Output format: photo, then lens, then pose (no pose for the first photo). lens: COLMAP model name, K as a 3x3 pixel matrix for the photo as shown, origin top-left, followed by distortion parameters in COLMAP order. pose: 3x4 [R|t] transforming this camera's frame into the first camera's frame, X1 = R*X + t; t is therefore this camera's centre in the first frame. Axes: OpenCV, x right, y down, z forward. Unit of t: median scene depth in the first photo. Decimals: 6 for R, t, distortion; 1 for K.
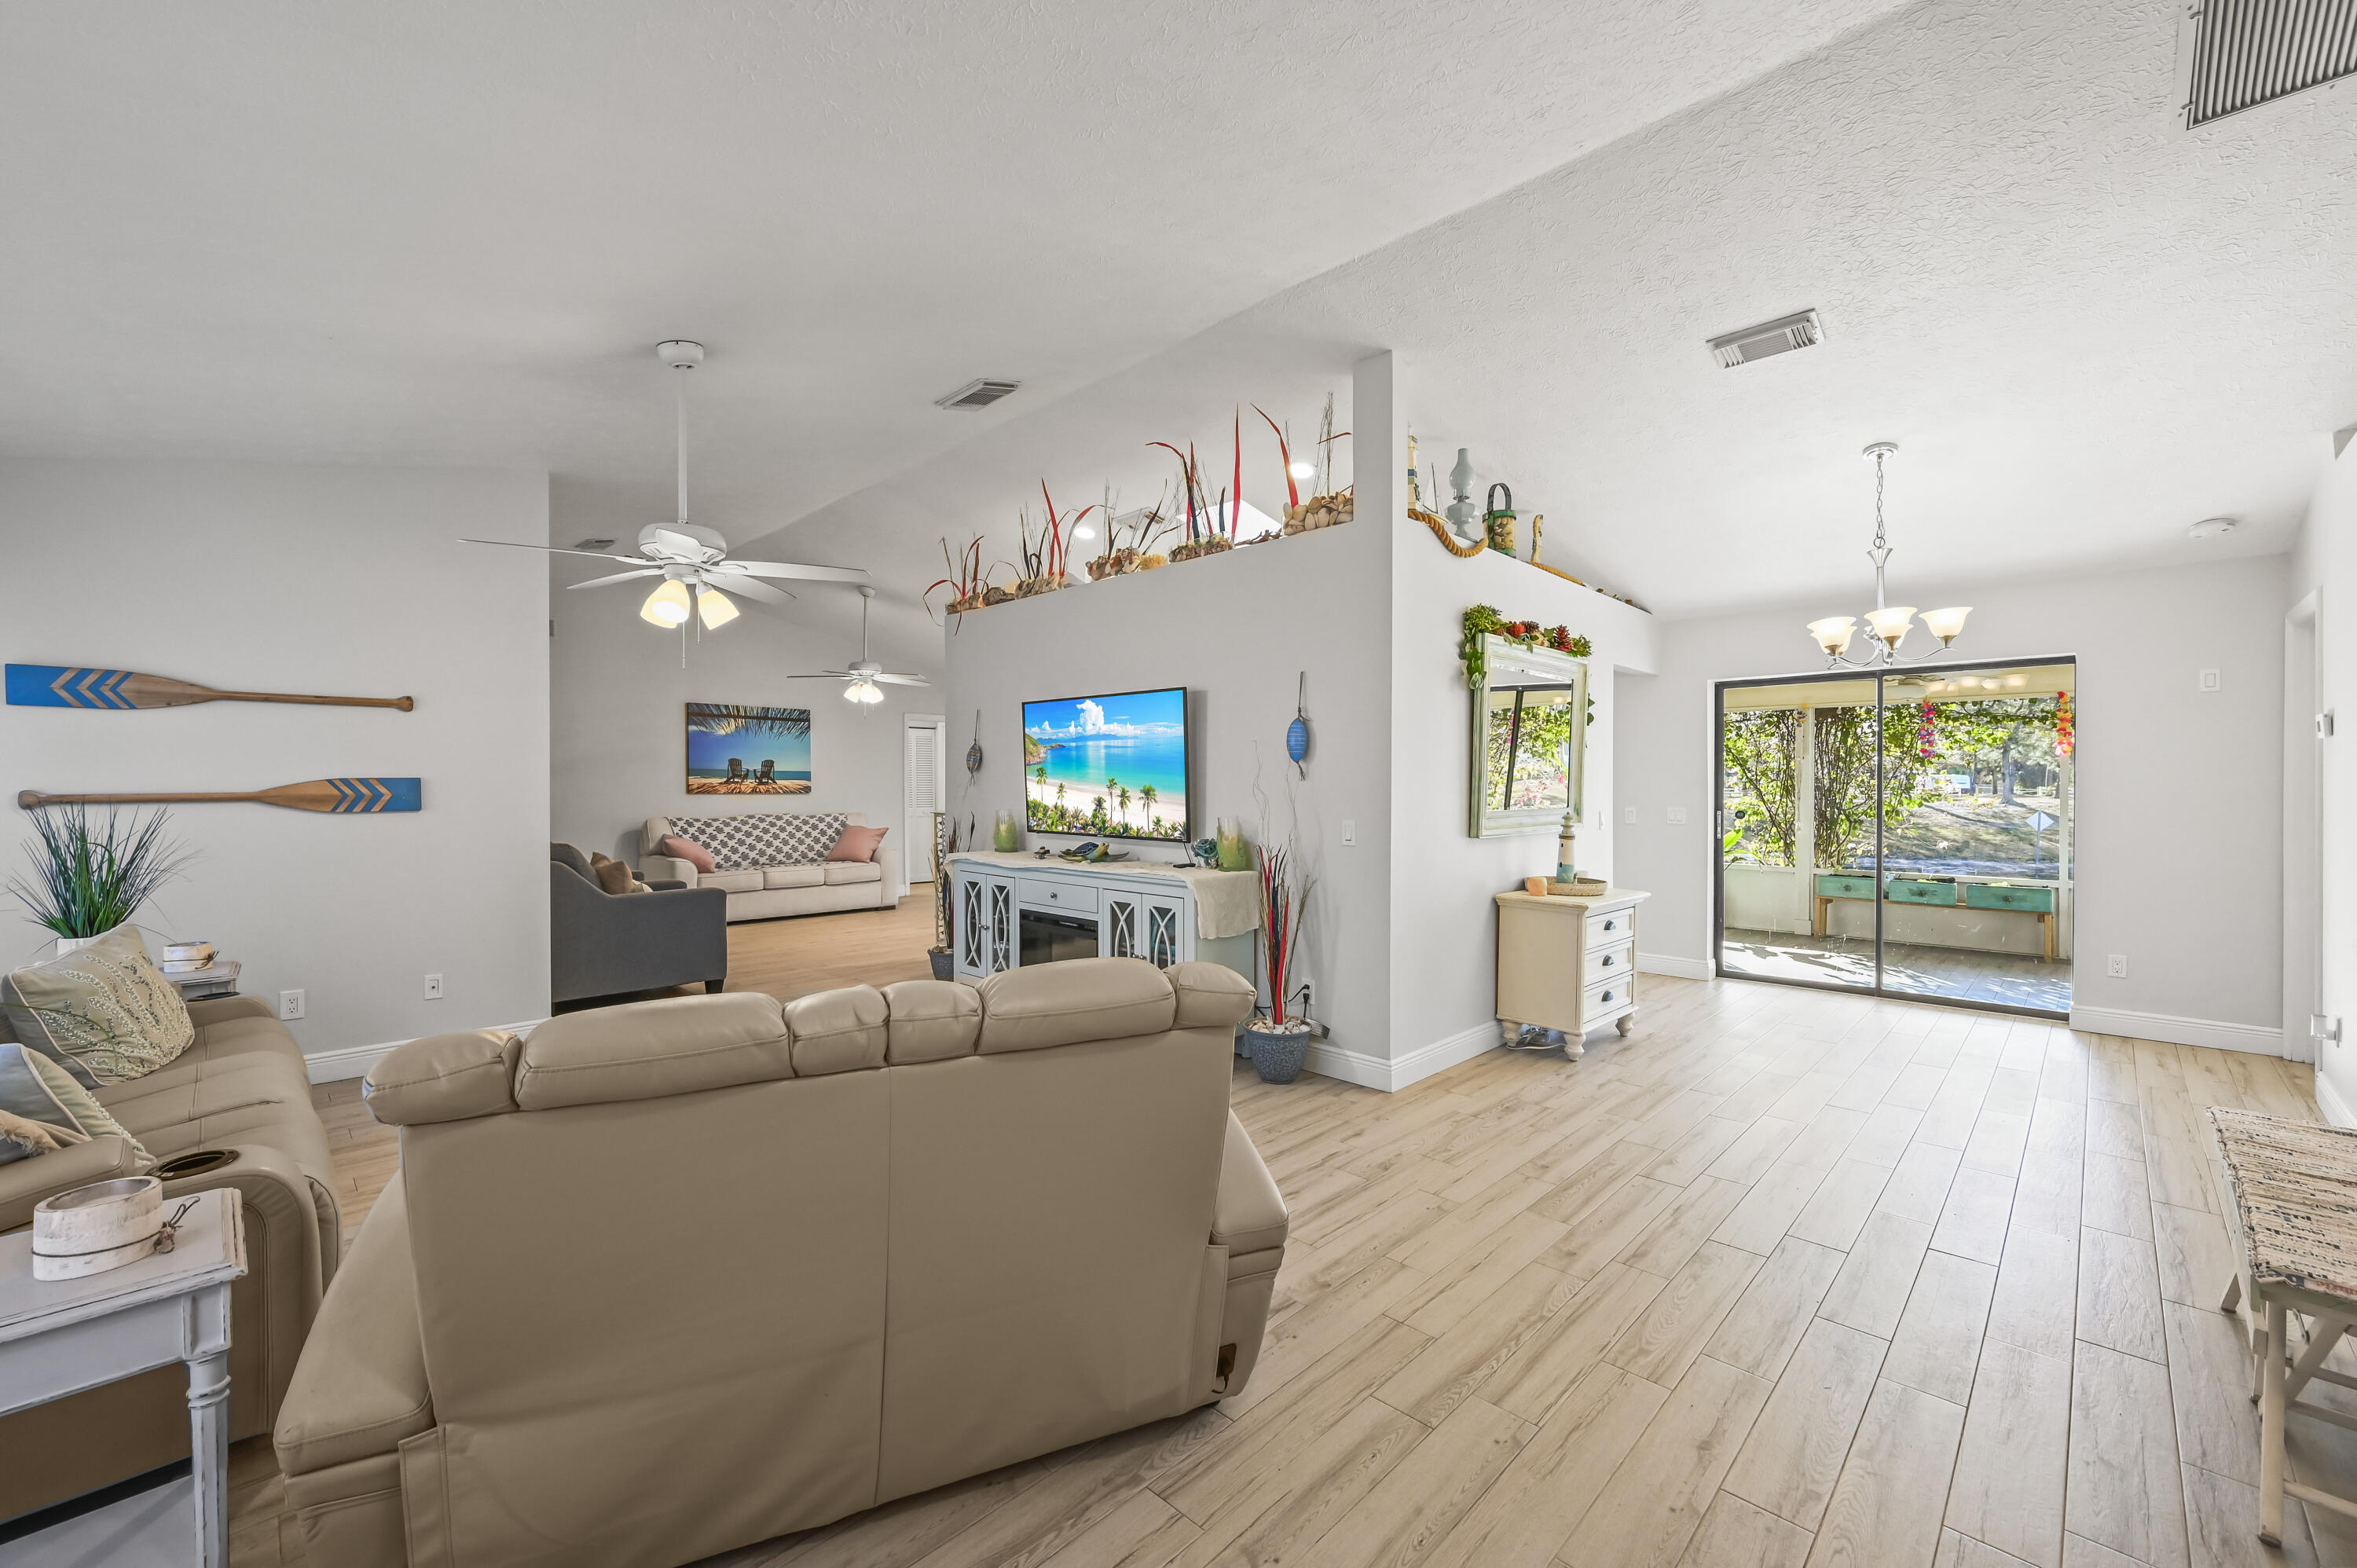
lens RADIAL K [[927.6, 0, 1170.9], [0, 927.6, 788.4], [0, 0, 1]] dist [0.000707, -0.000026]
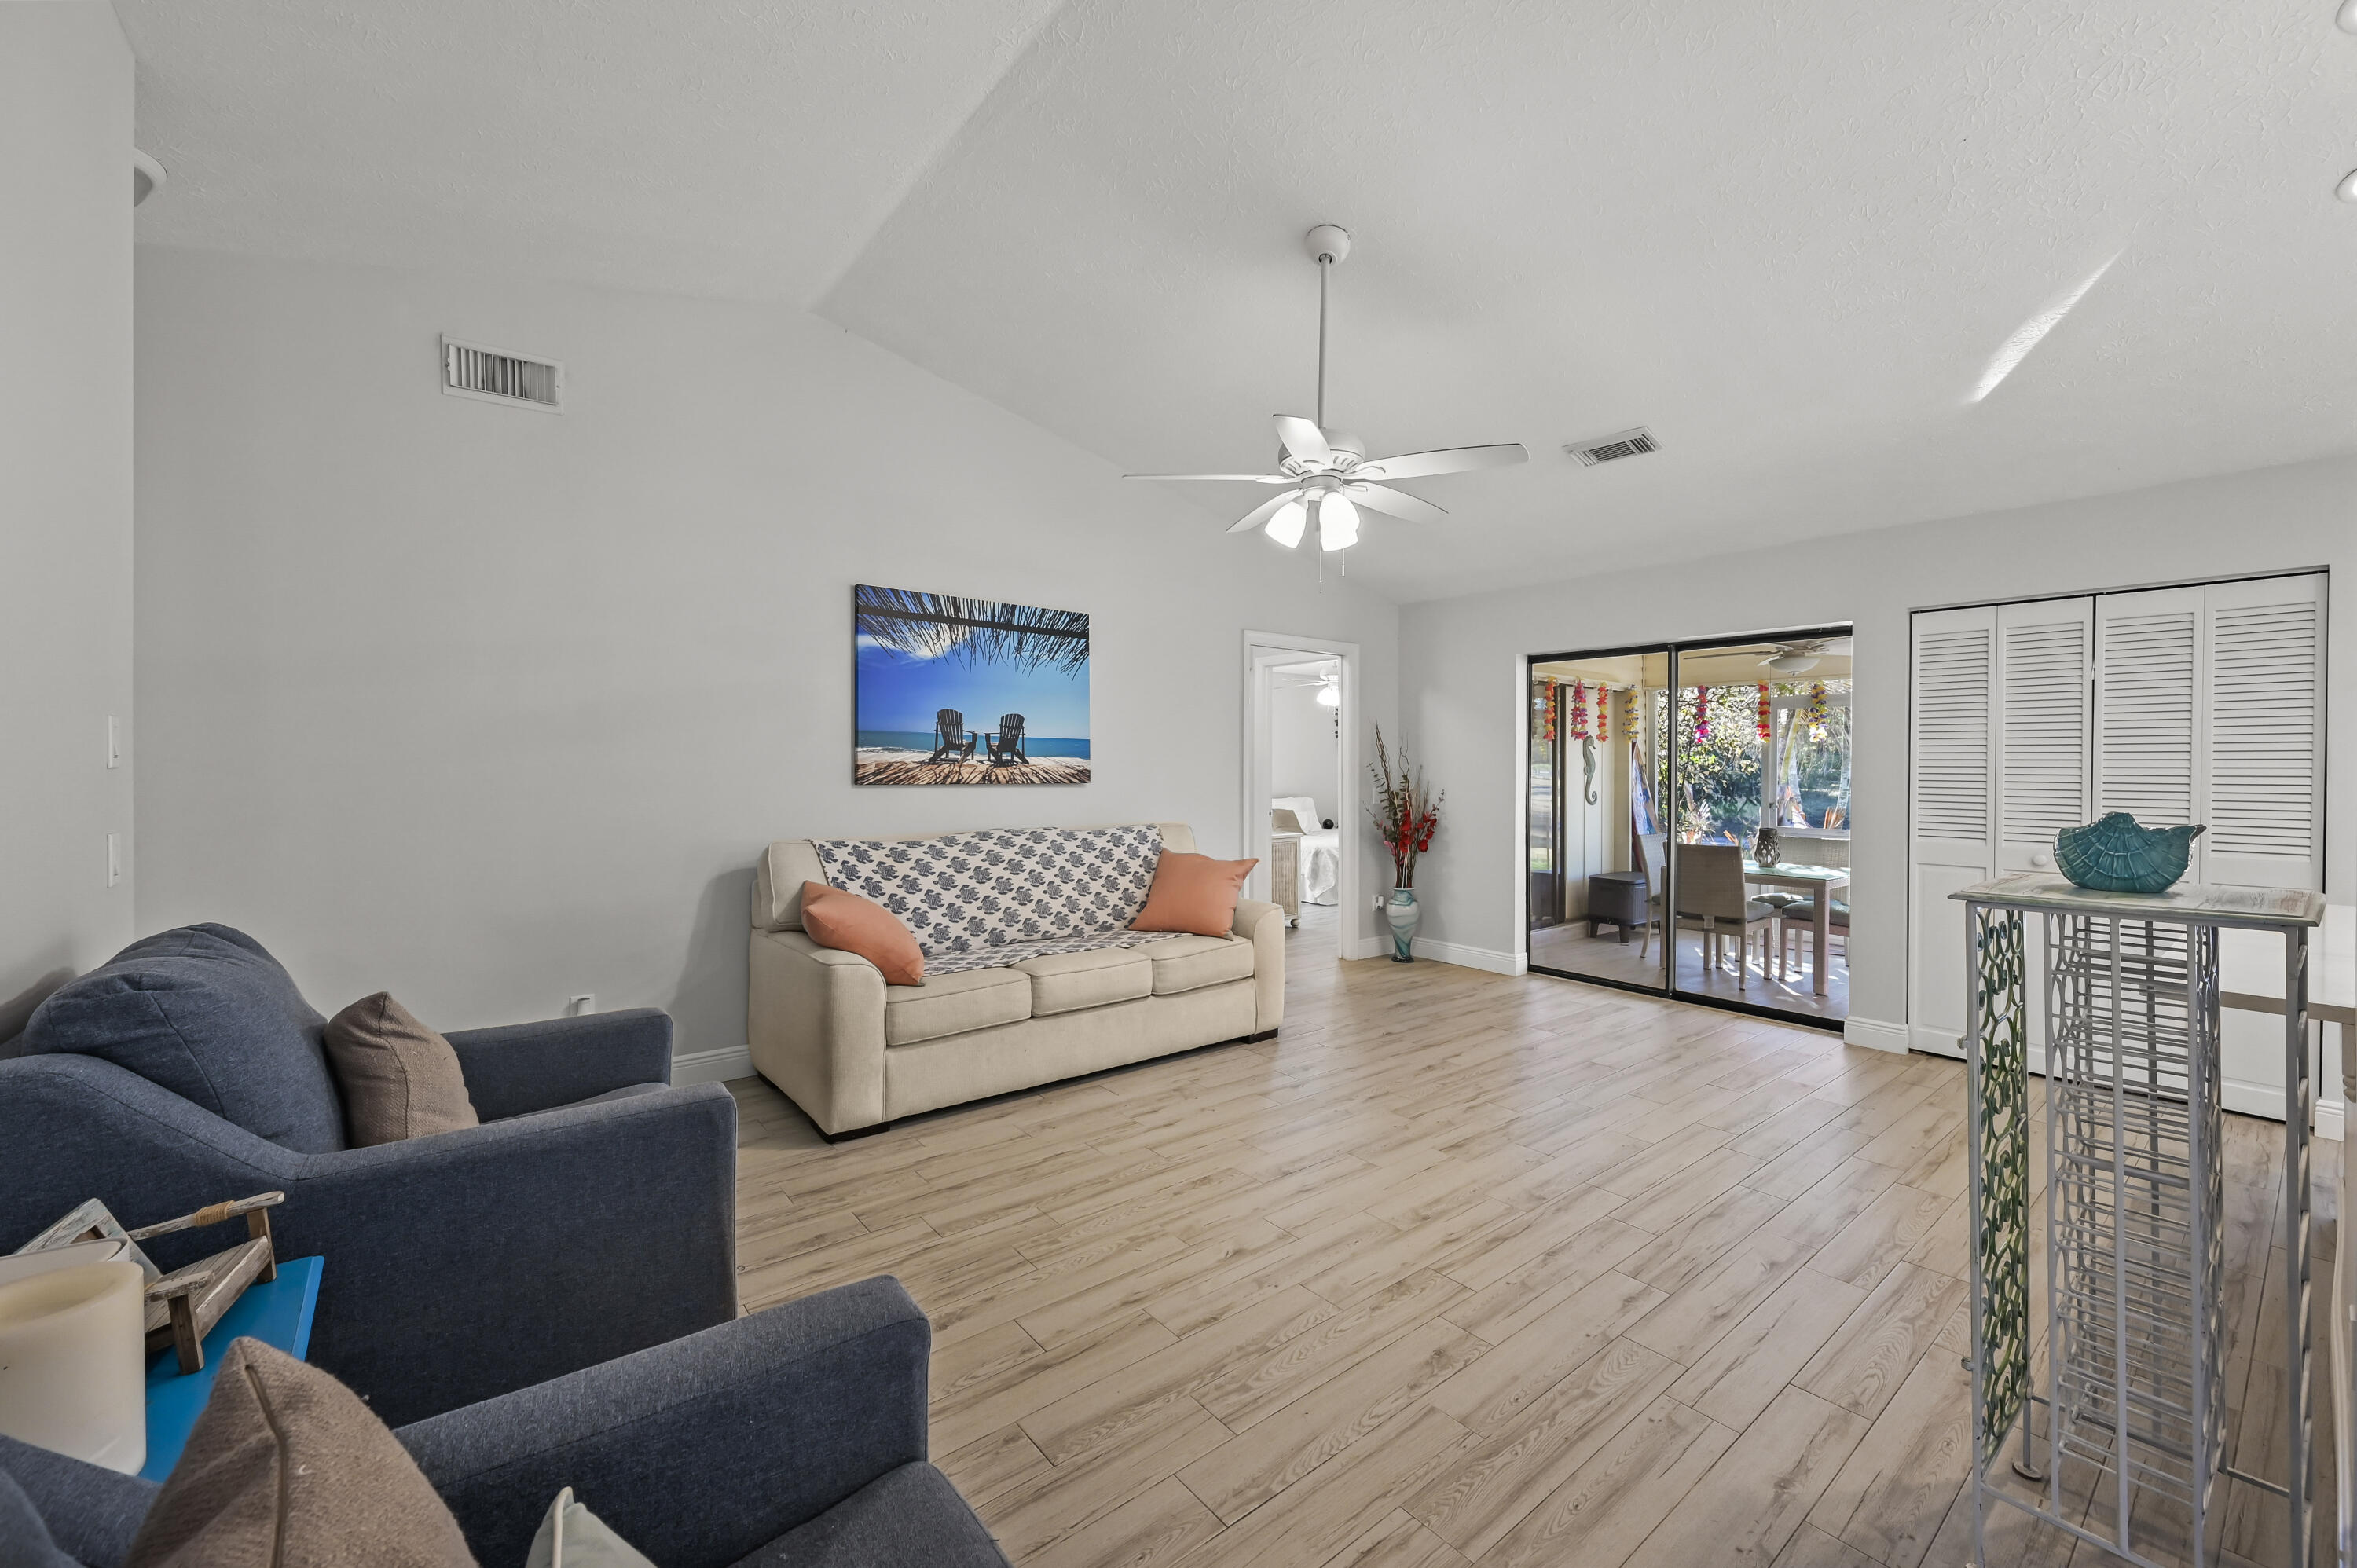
lens RADIAL K [[927.6, 0, 1186.5], [0, 927.6, 770.5], [0, 0, 1]] dist [0.000707, -0.000026]
pose [[0.994101, 0.007990, -0.108159, -0.302154], [-0.007723, 0.999966, 0.002889, -0.003883], [0.108179, -0.002036, 0.994129, 0.550959]]
